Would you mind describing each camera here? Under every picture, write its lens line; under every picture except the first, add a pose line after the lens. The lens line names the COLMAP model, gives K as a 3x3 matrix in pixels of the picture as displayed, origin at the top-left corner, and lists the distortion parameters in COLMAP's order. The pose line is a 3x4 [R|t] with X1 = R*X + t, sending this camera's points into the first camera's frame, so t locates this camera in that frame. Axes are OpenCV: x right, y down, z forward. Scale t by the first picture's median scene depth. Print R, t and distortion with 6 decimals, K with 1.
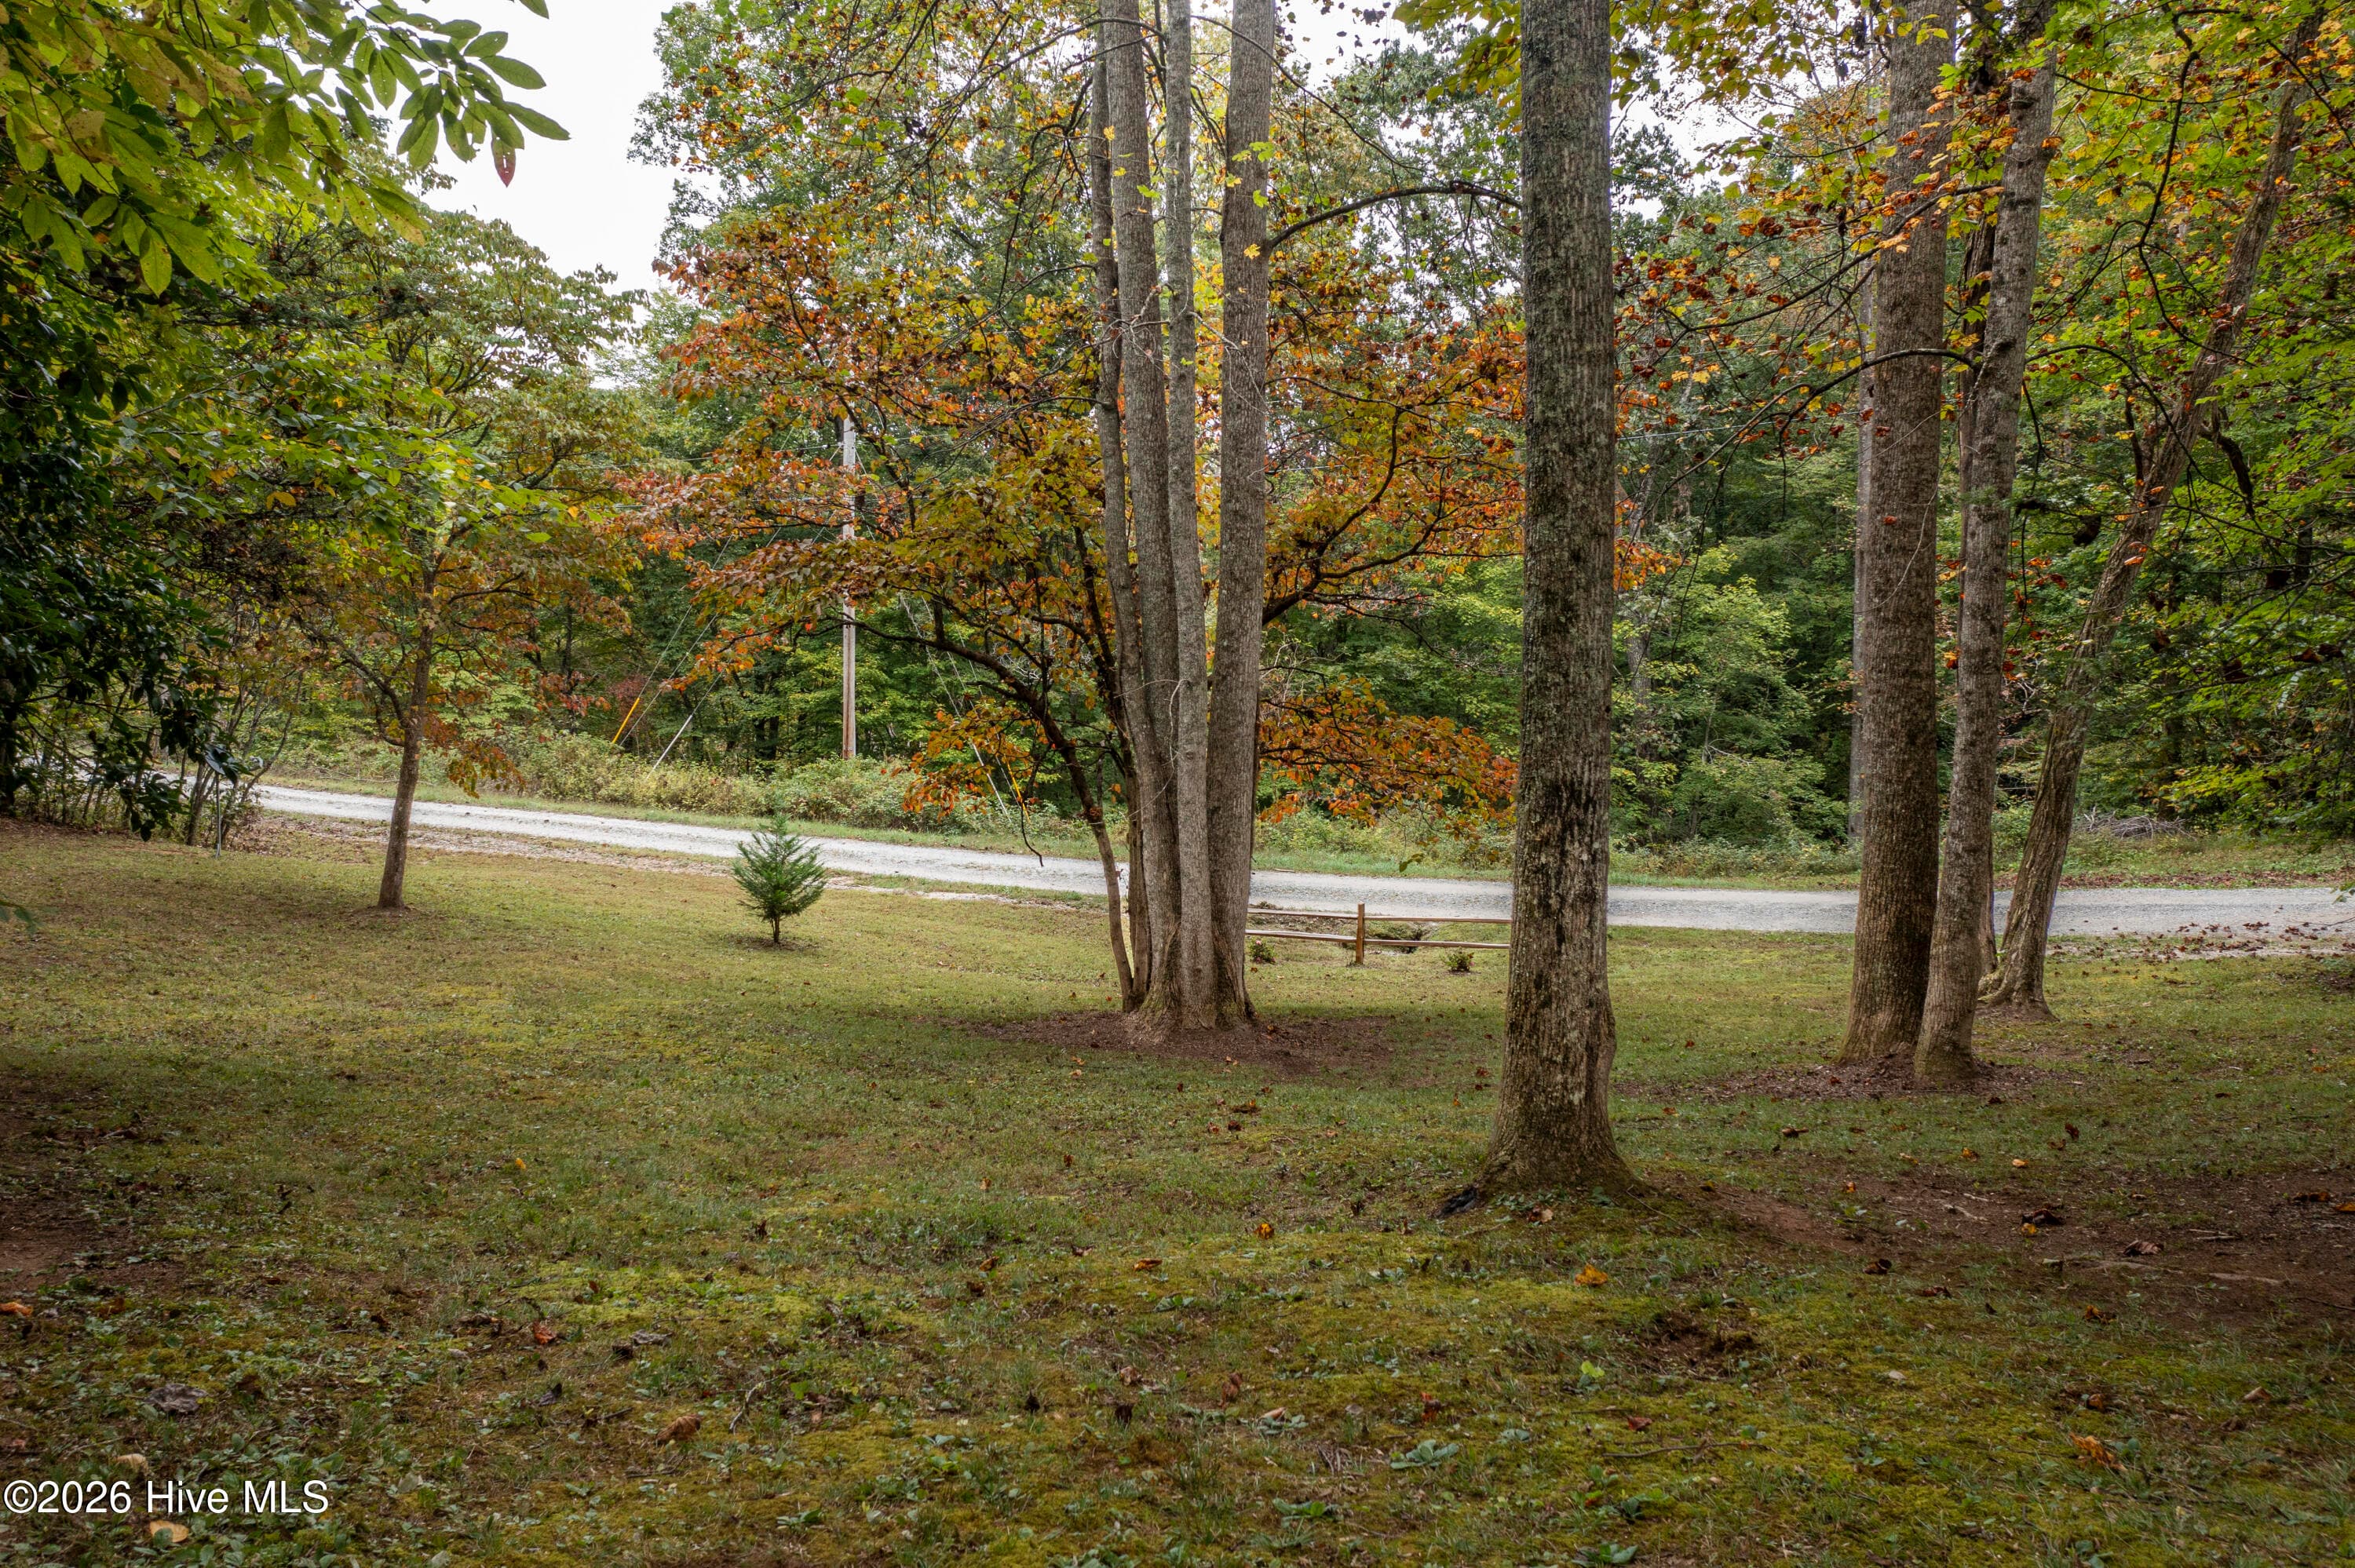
lens RADIAL K [[1962.4, 0, 1178.7], [0, 1962.4, 788.1], [0, 0, 1]] dist [-0.002818, 0.001895]
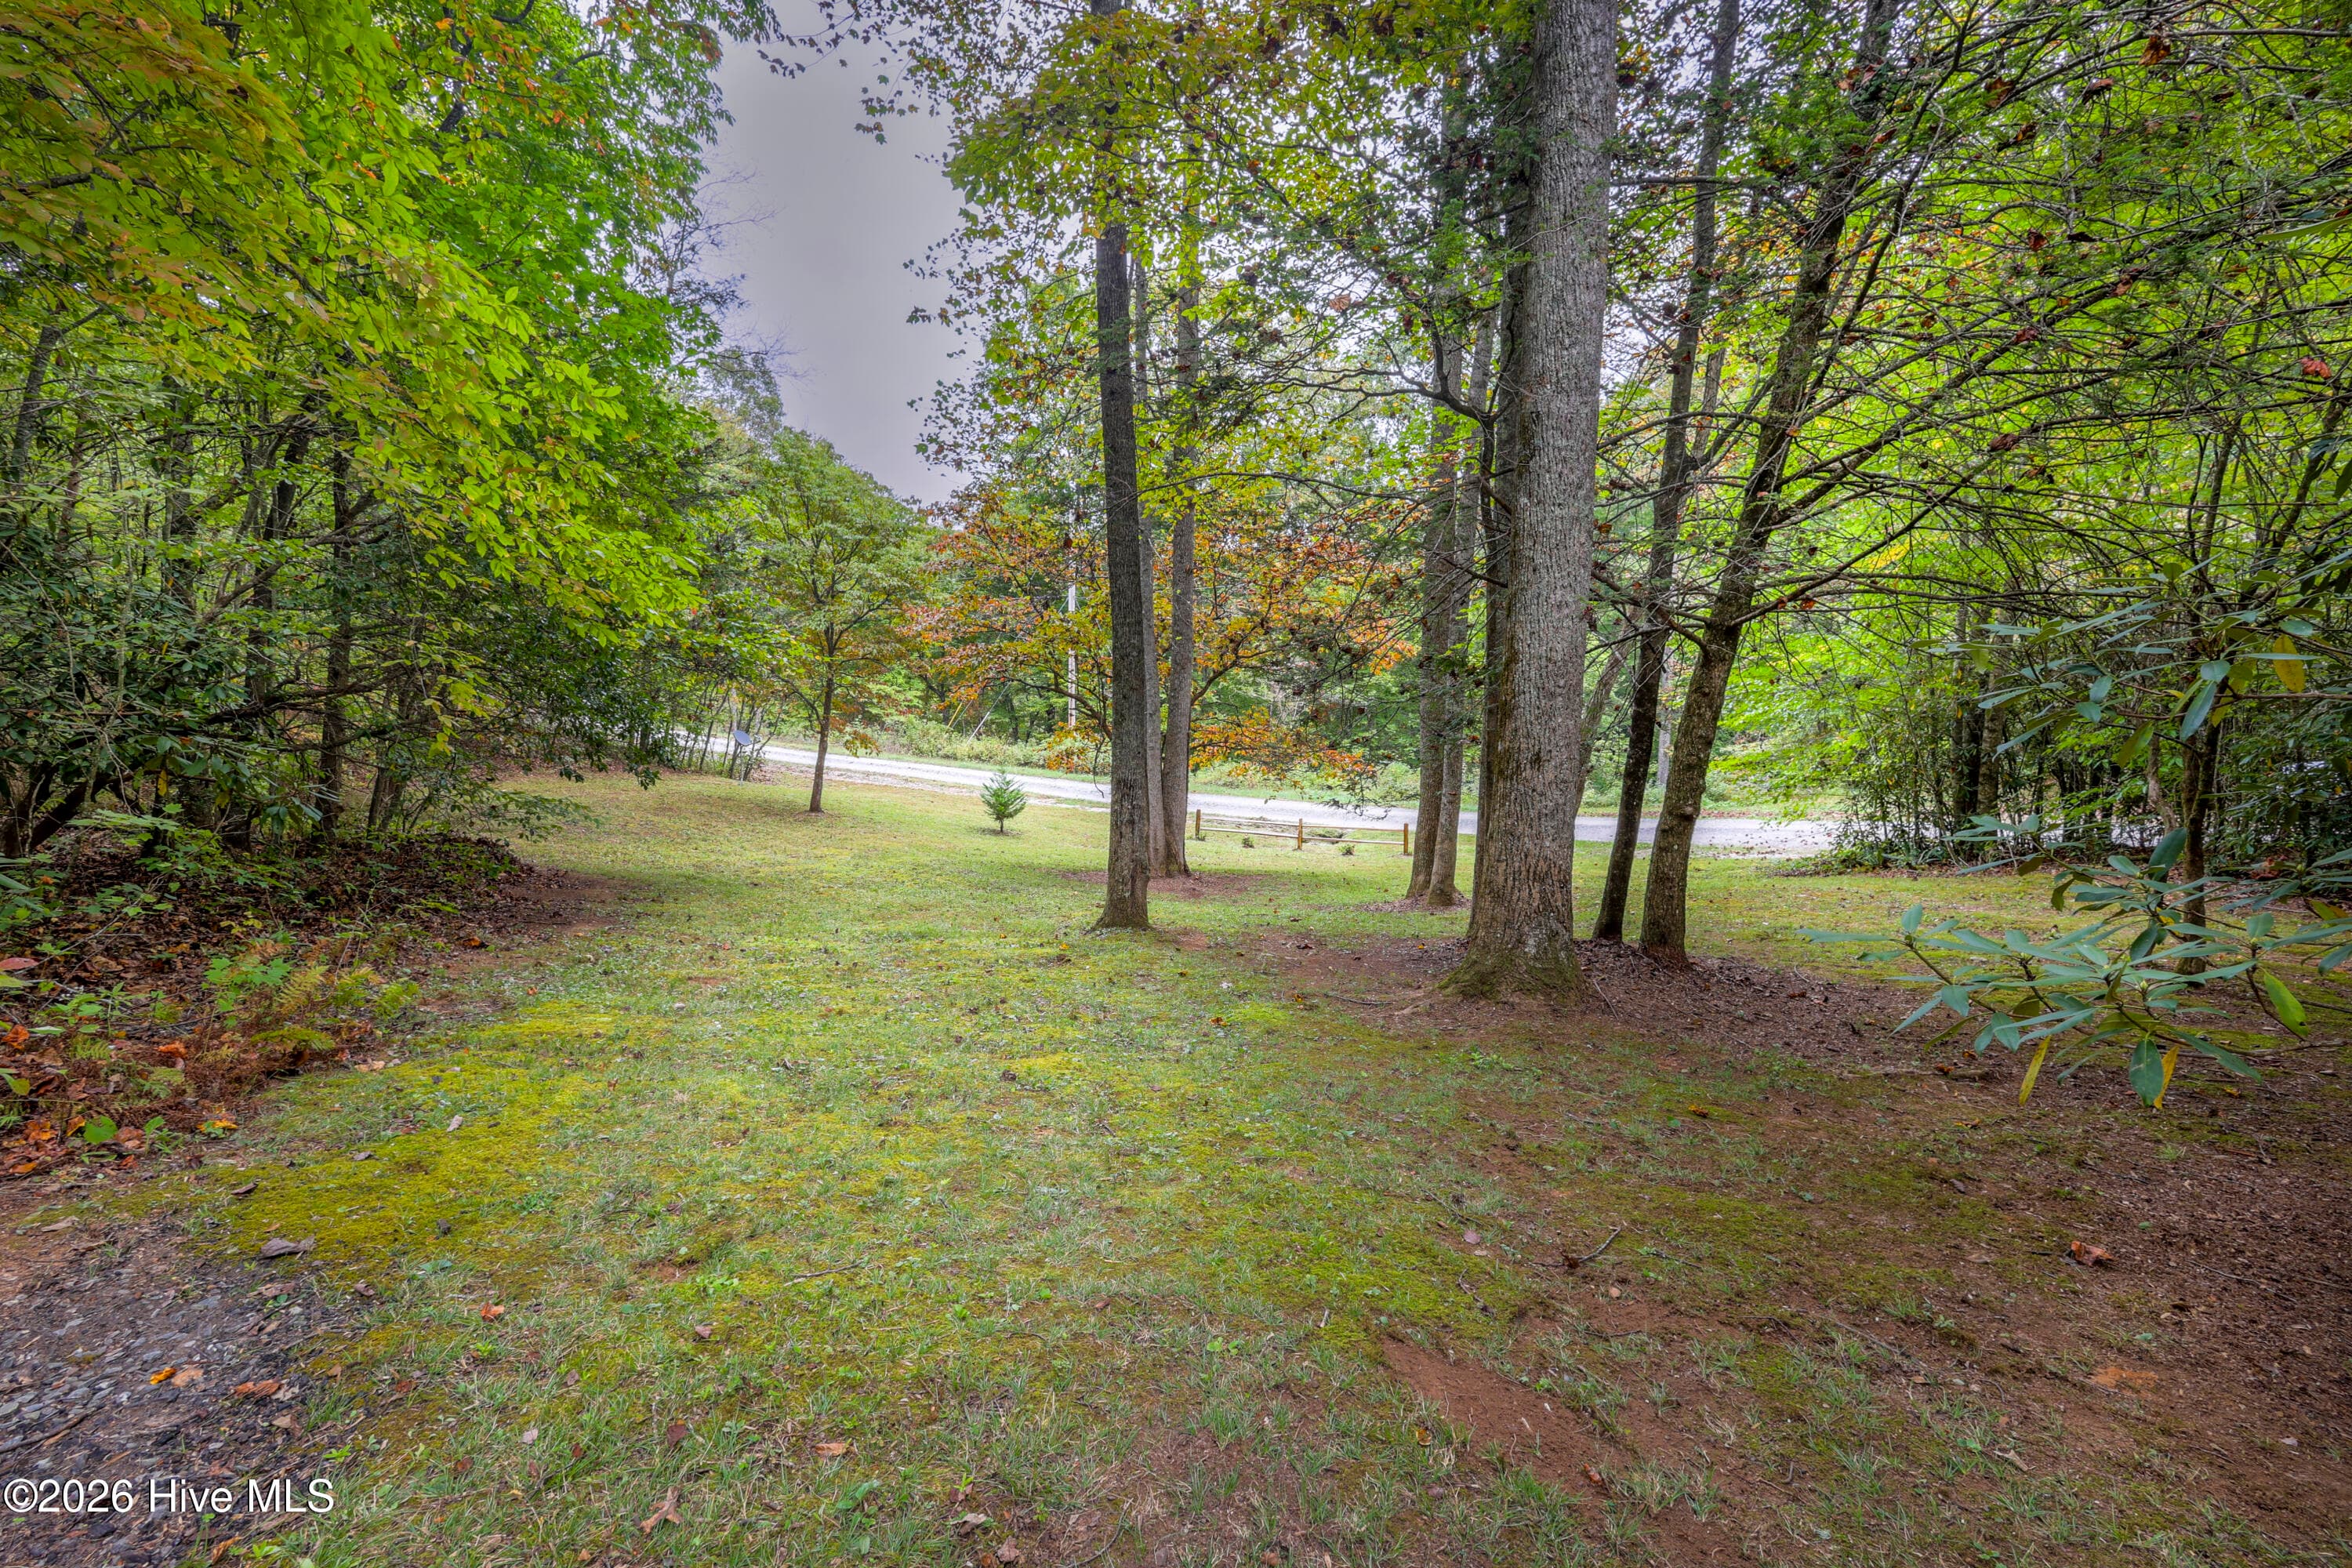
lens RADIAL K [[1141.7, 0, 1173.4], [0, 1141.7, 774.2], [0, 0, 1]] dist [0.002000, 0.000263]
pose [[0.991868, 0.016156, -0.126243, 0.111437], [-0.013093, 0.999600, 0.025053, -0.011224], [0.126597, -0.023196, 0.991683, -0.130335]]
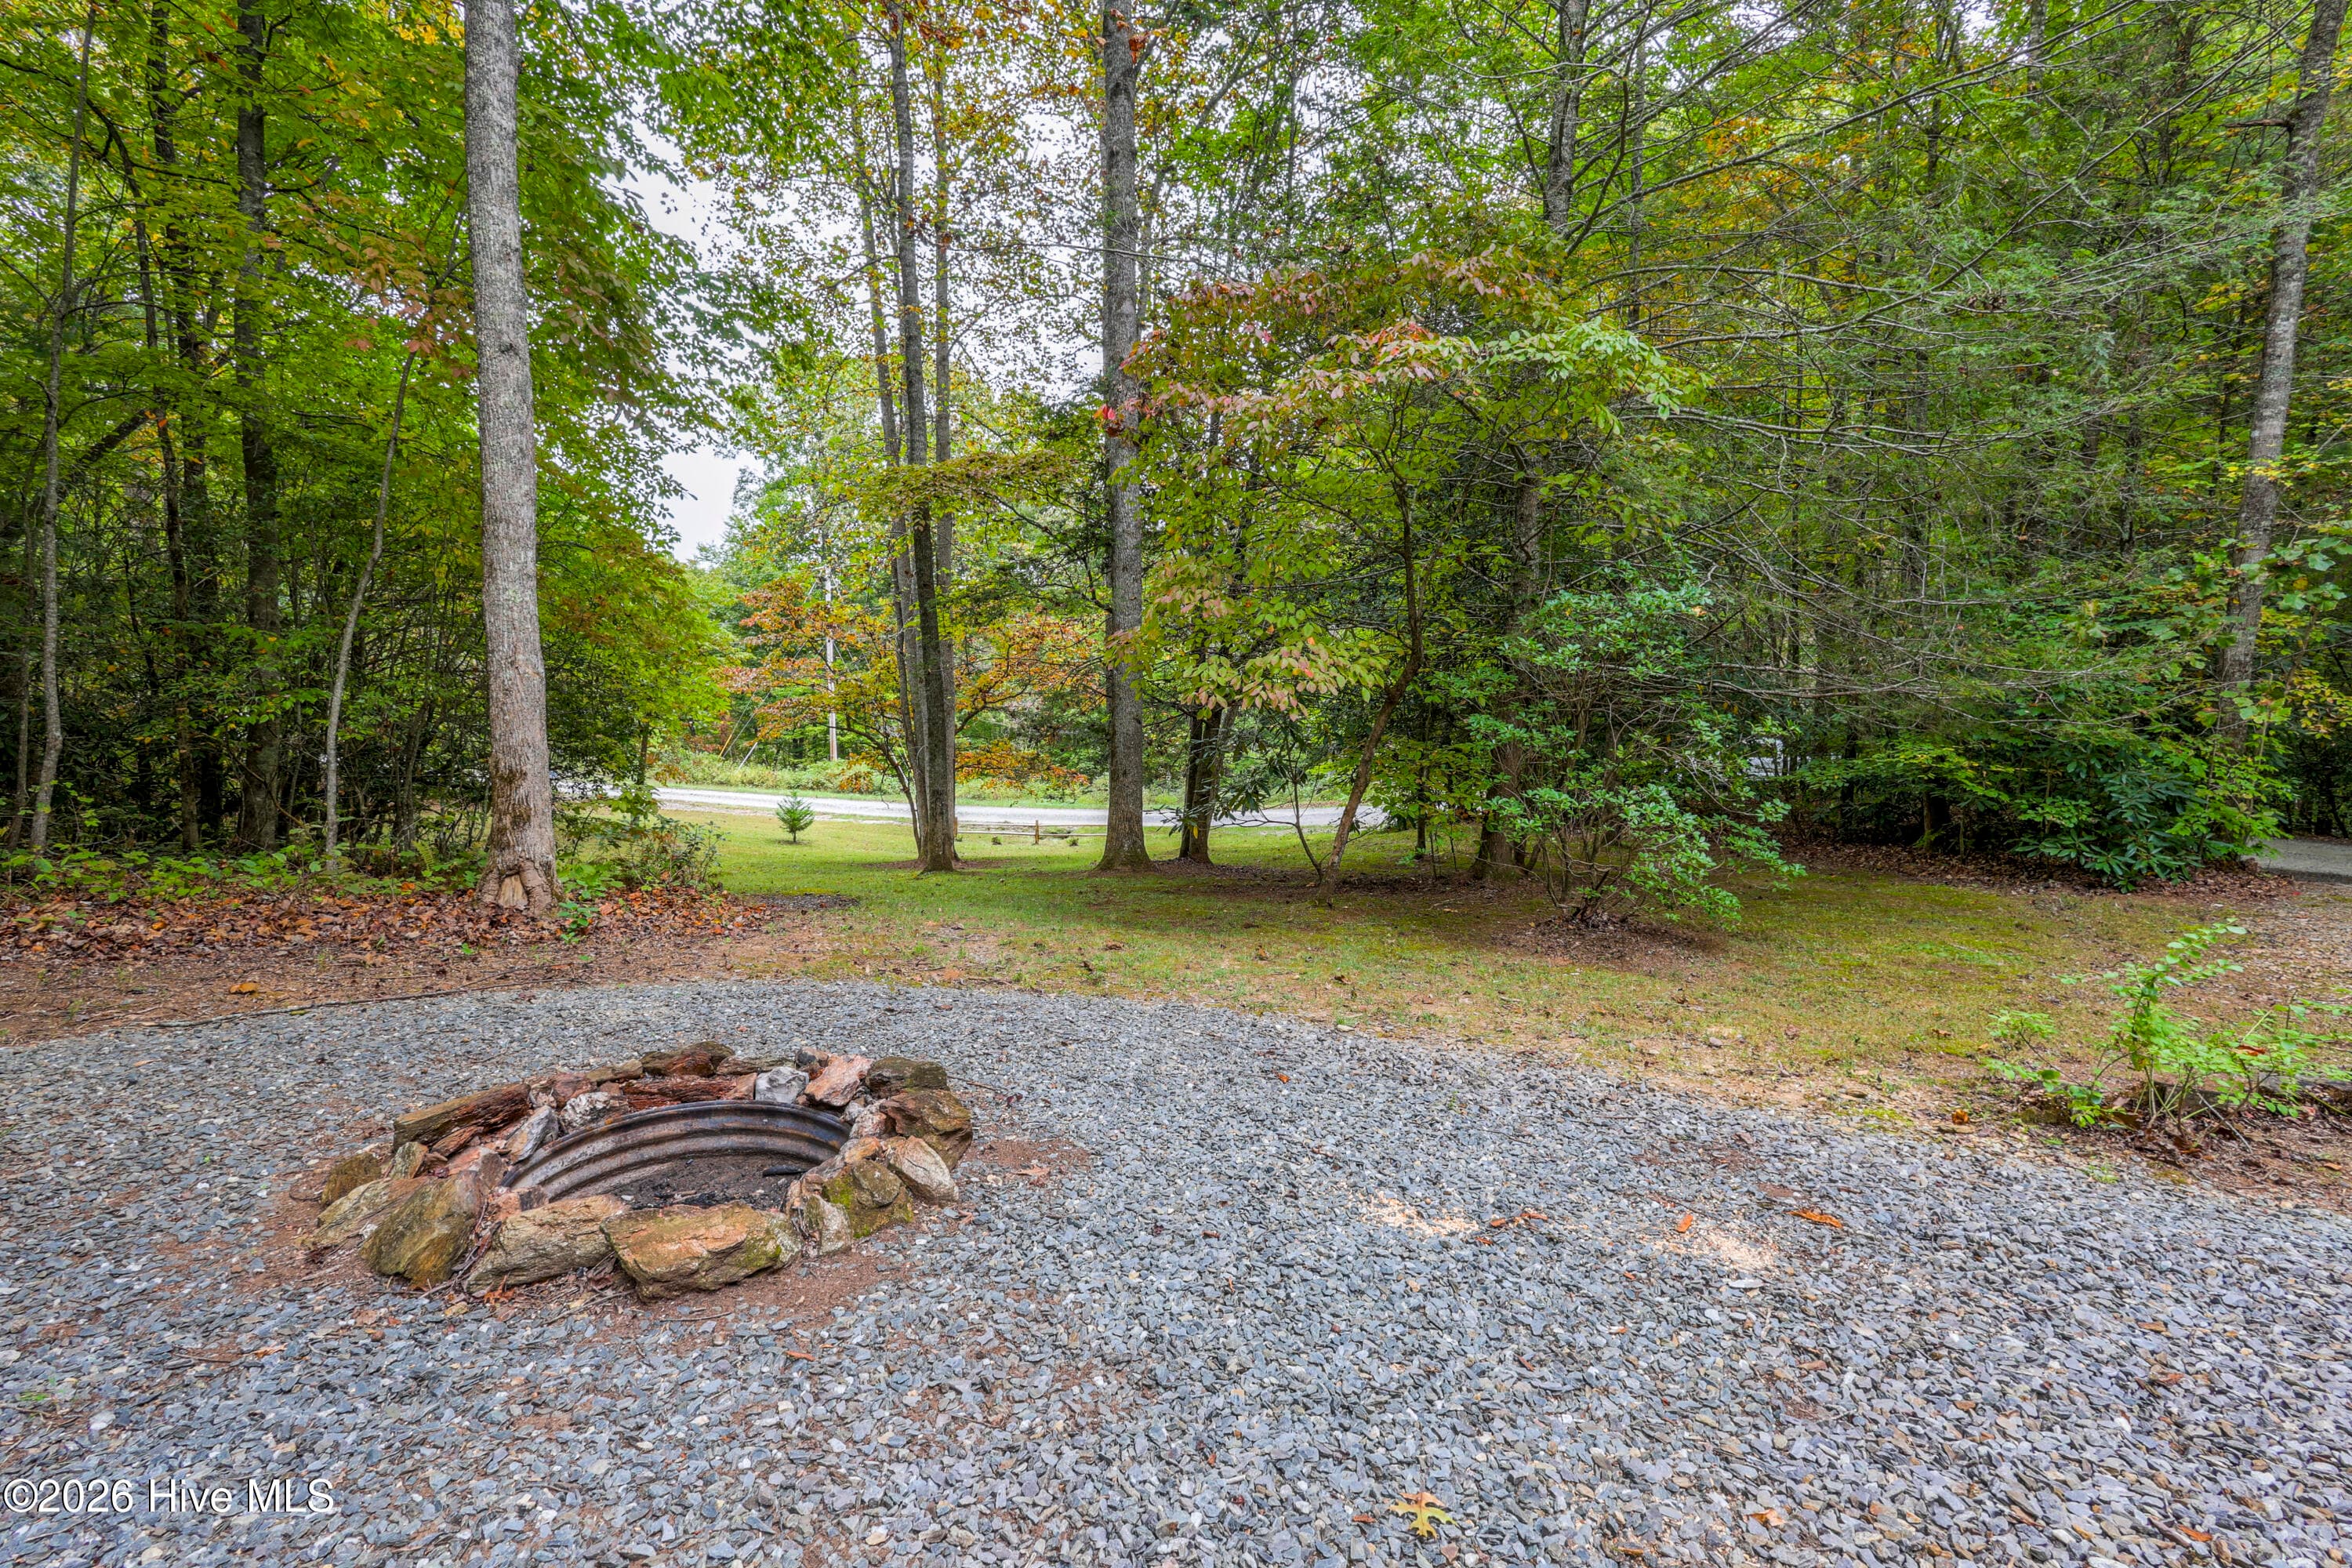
lens RADIAL K [[1141.7, 0, 1176.2], [0, 1141.7, 784.4], [0, 0, 1]] dist [0.002000, 0.000263]
pose [[0.994048, -0.023804, 0.106308, 0.117651], [0.021396, 0.999489, 0.023736, -0.017159], [-0.106819, -0.021320, 0.994050, -0.464807]]
